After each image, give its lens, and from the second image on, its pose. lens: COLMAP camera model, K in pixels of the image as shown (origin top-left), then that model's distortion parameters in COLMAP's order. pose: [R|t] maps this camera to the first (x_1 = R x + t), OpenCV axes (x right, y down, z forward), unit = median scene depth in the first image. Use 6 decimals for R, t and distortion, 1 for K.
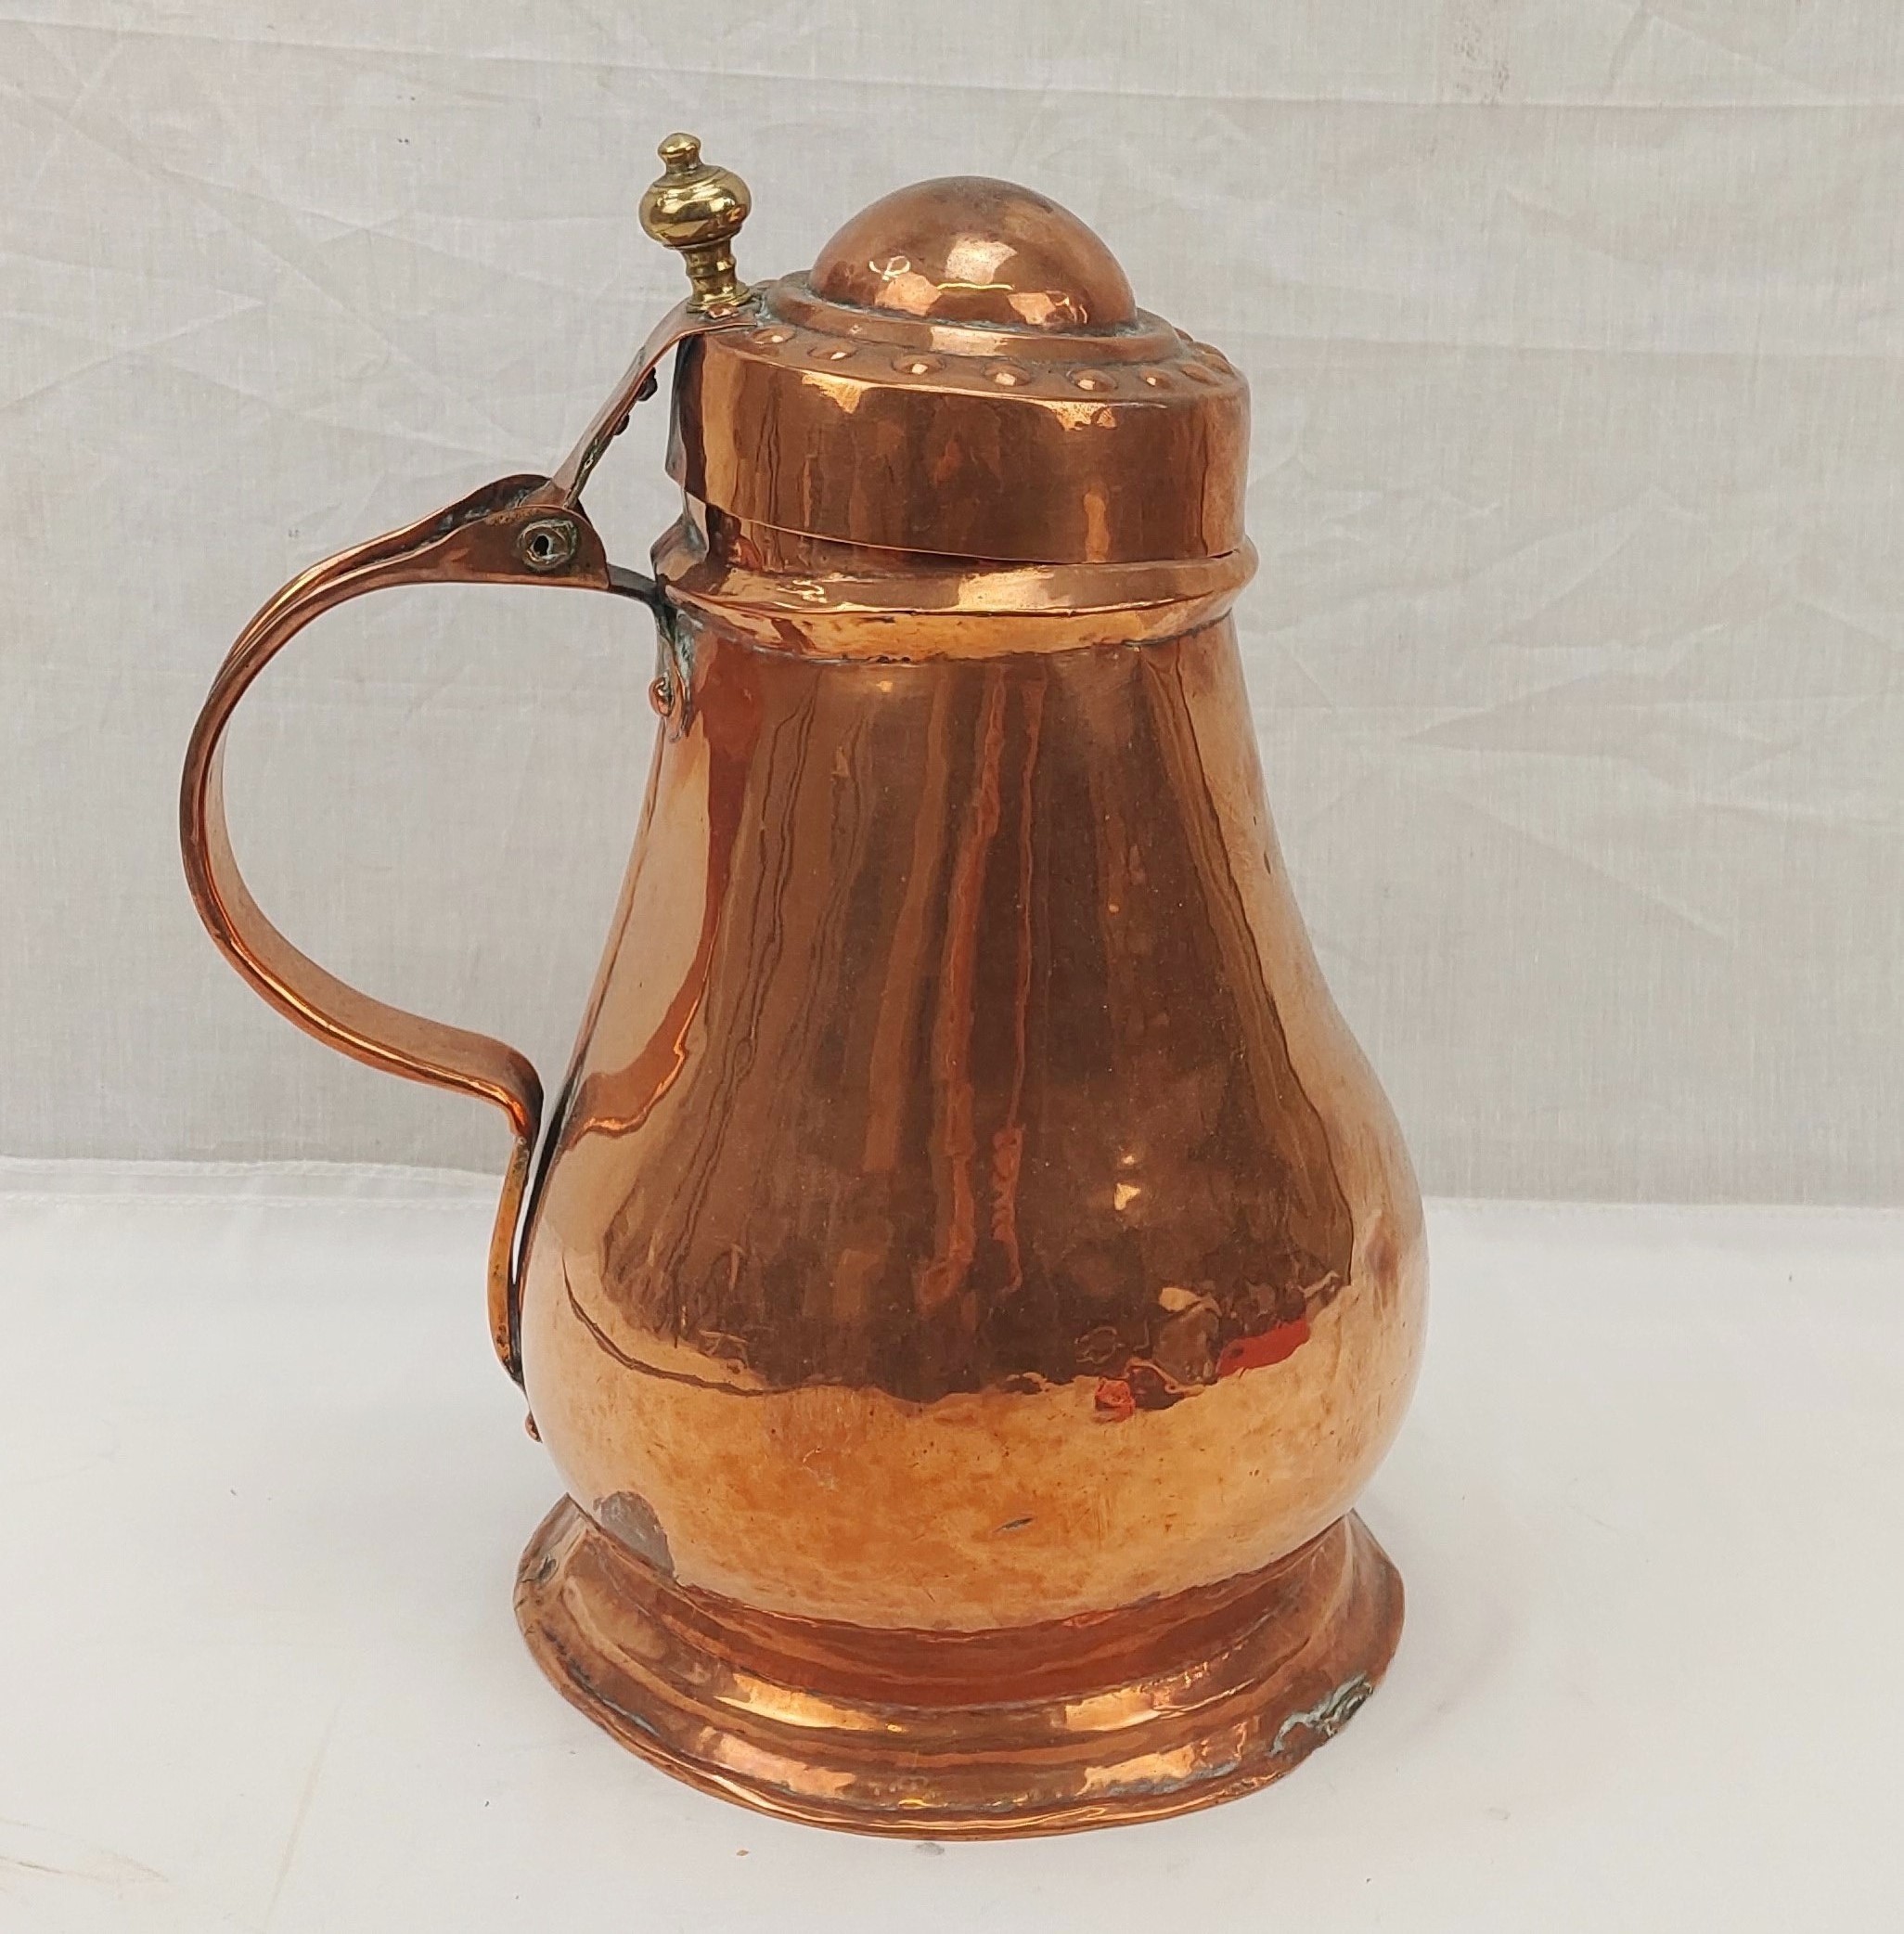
lens RADIAL K [[2152.8, 0, 952.0], [0, 2152.8, 967.0], [0, 0, 1]] dist [0.013218, 0.016254]
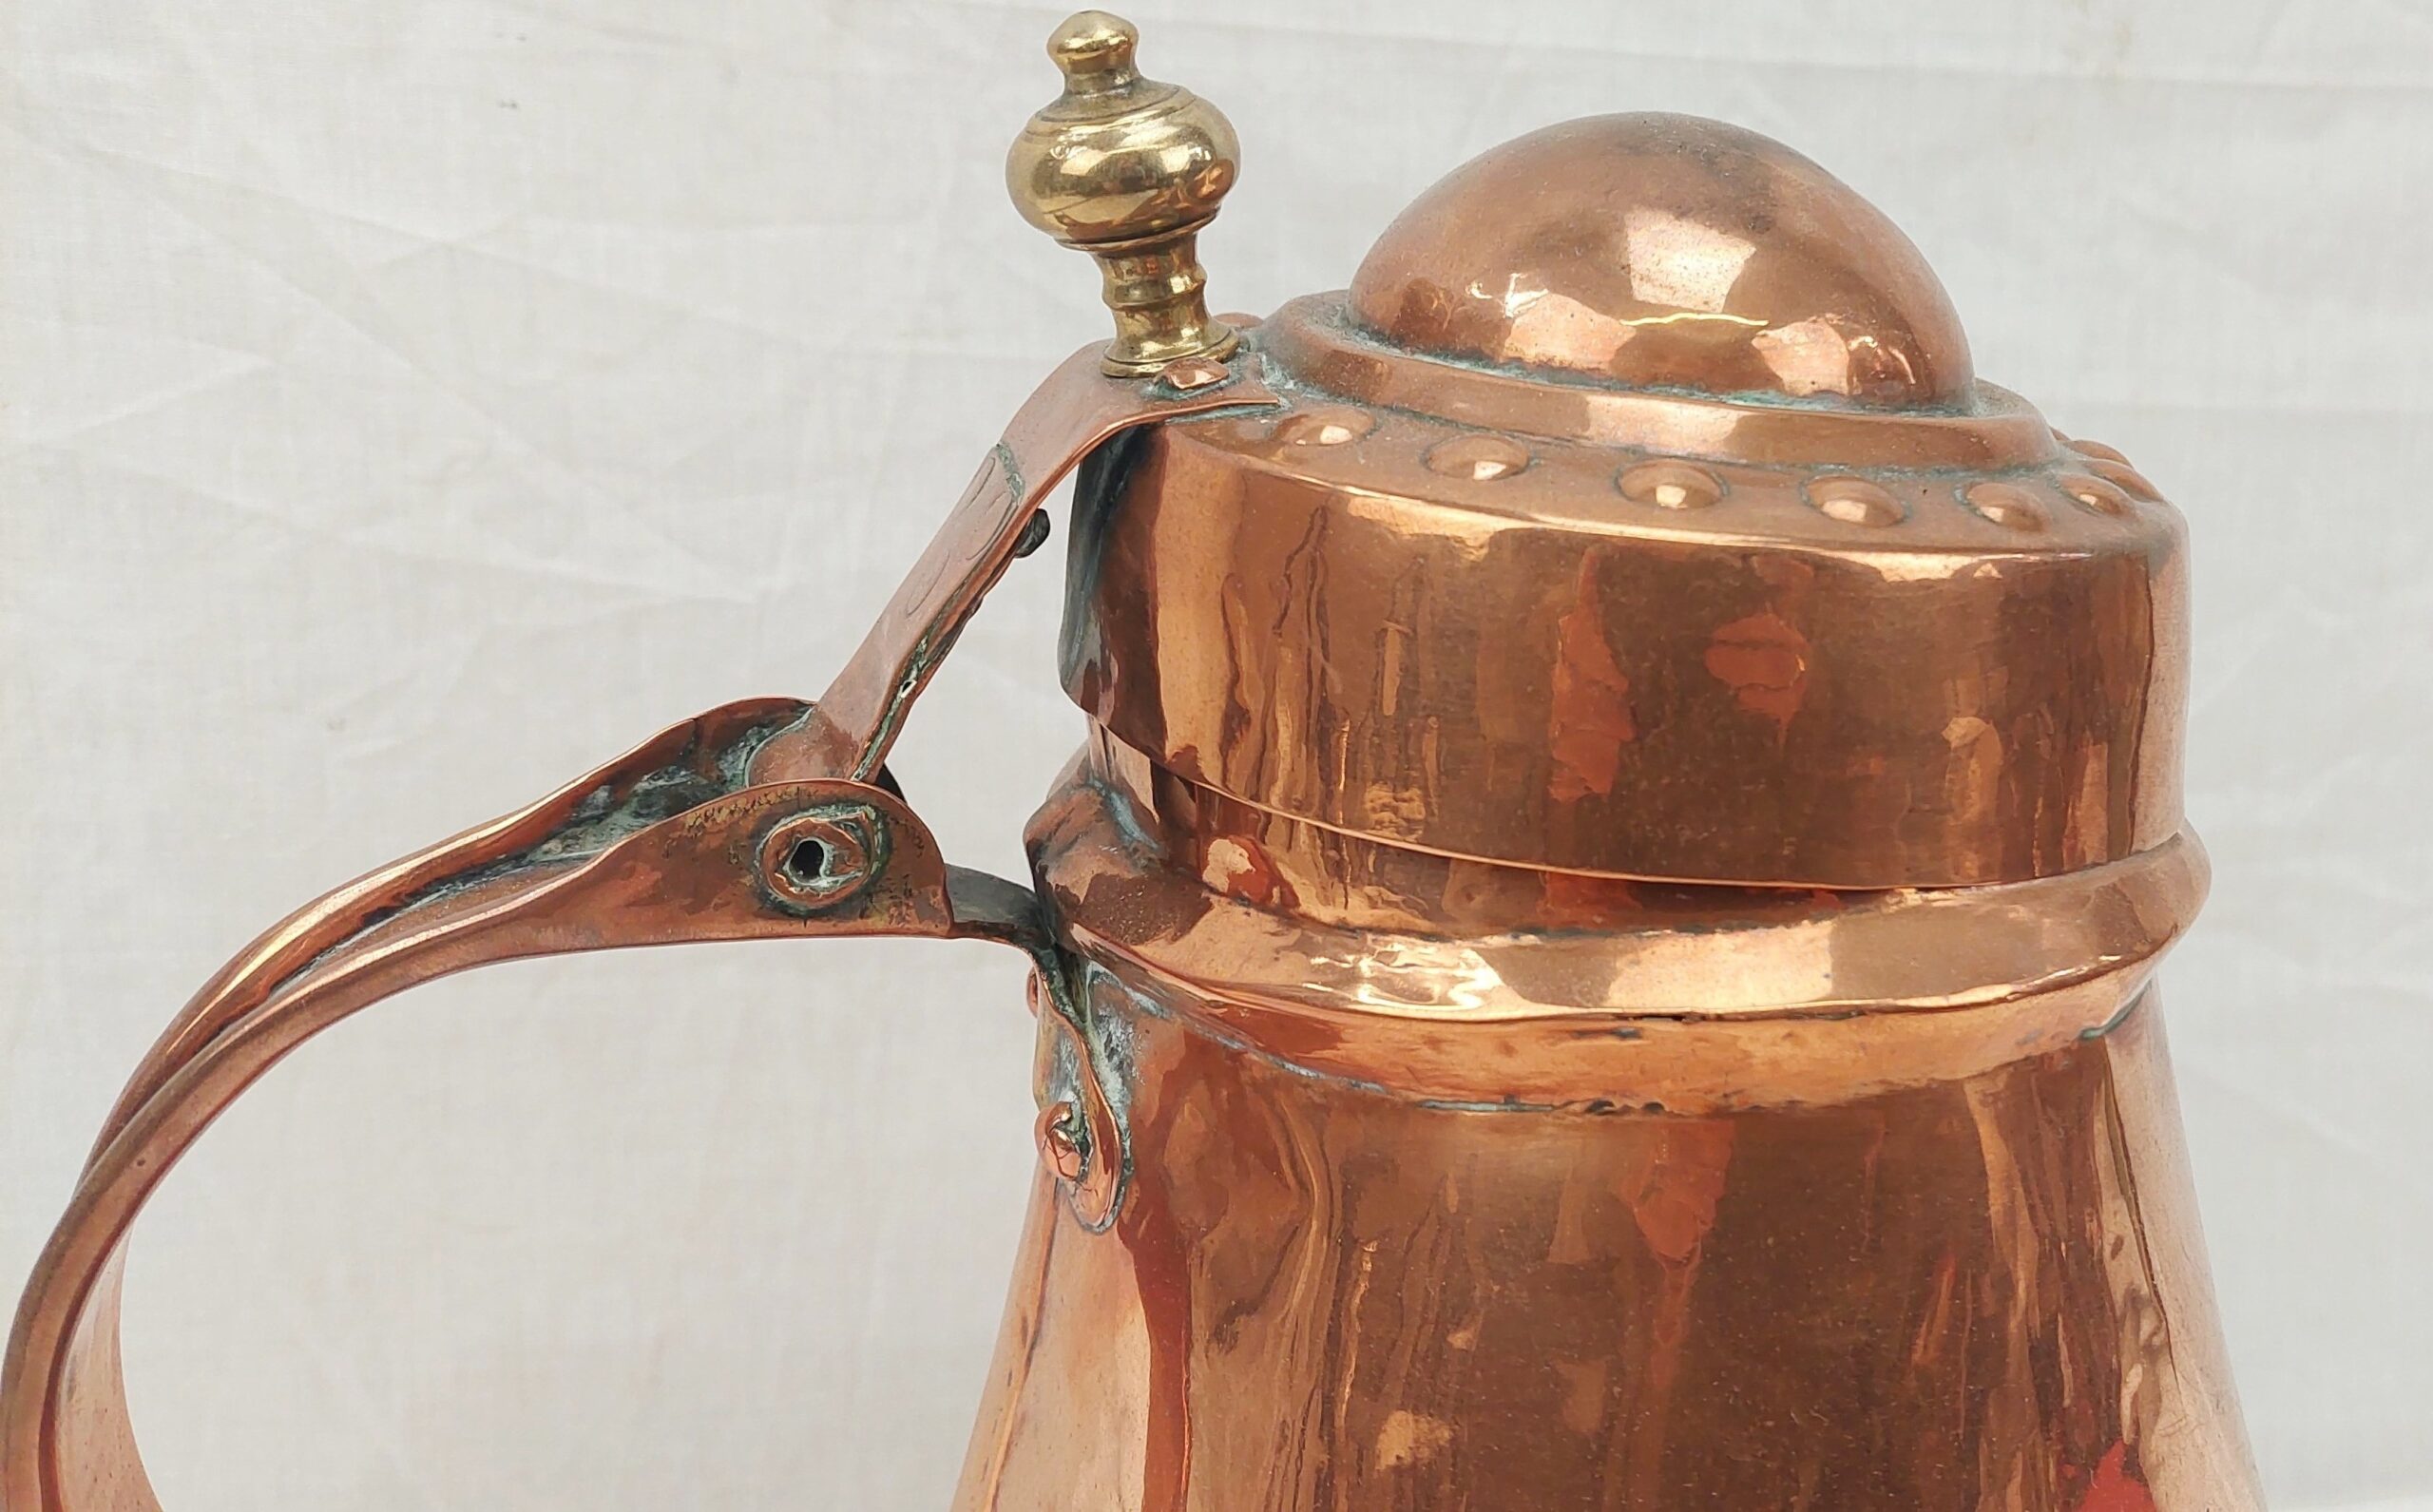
lens RADIAL K [[1835.7, 0, 1356.2], [0, 1835.7, 746.7], [0, 0, 1]] dist [-0.001632, -0.008103]
pose [[0.985650, -0.043722, 0.163041, -0.136719], [0.057125, 0.995281, -0.078444, -0.182448], [-0.158842, 0.086632, 0.983496, 0.583274]]
